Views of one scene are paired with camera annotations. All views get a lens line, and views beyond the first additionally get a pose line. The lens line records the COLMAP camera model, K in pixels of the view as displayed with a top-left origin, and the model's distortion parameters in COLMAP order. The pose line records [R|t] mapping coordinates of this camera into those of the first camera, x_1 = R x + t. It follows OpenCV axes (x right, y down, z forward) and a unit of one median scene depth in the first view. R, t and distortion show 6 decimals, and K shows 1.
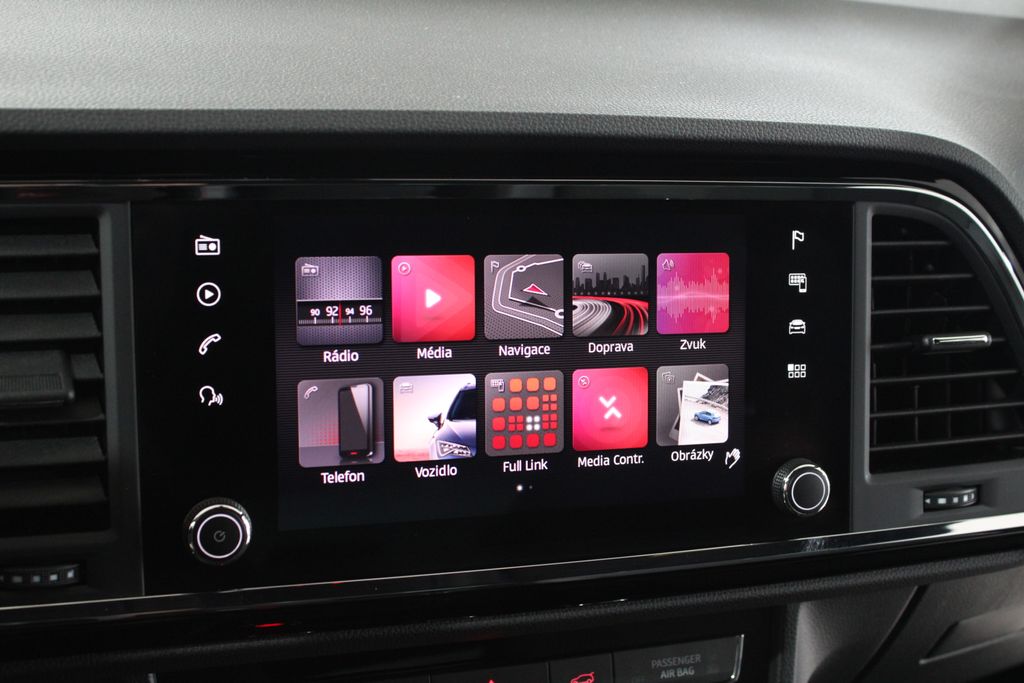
lens RADIAL K [[1430.1, 0, 519.1], [0, 1430.1, 347.1], [0, 0, 1]] dist [-0.009267, 0.000000]
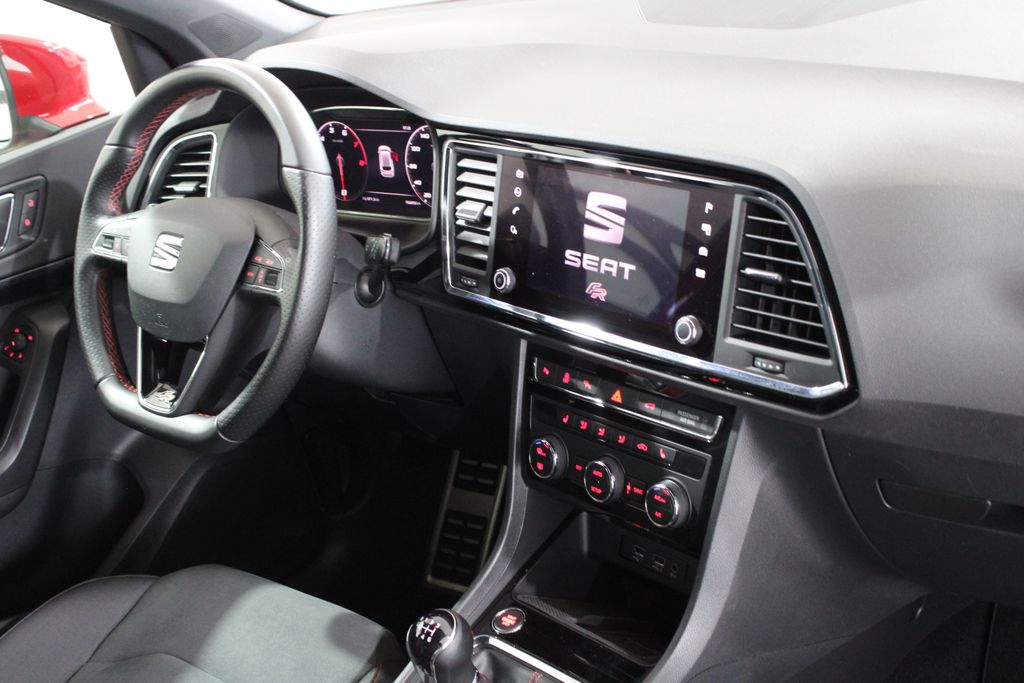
lens RADIAL K [[1347.1, 0, 507.6], [0, 1347.1, 337.8], [0, 0, 1]] dist [-0.023545, 0.000000]
pose [[0.354187, 0.214882, -0.910152, 1.982581], [-0.186860, 0.969878, 0.156267, -0.151421], [0.916316, 0.114724, 0.383671, 0.047033]]
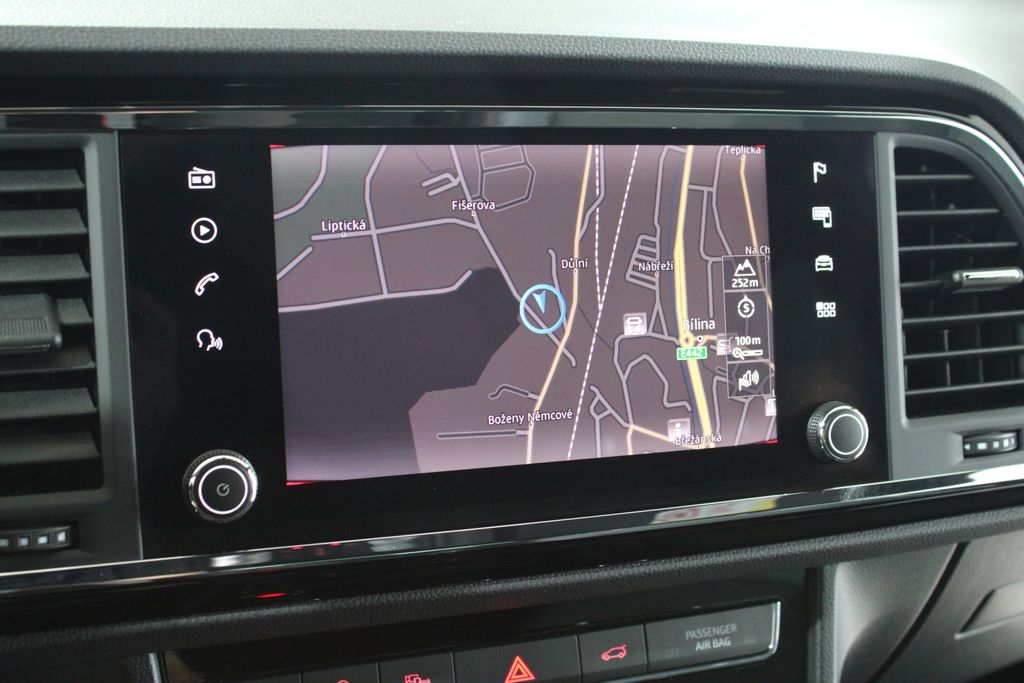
lens RADIAL K [[1347.1, 0, 513.0], [0, 1347.1, 333.4], [0, 0, 1]] dist [-0.023545, 0.000000]
pose [[0.999091, -0.040670, 0.012769, -0.028061], [0.041441, 0.996867, -0.067377, 0.091027], [-0.009989, 0.067845, 0.997646, 0.119669]]
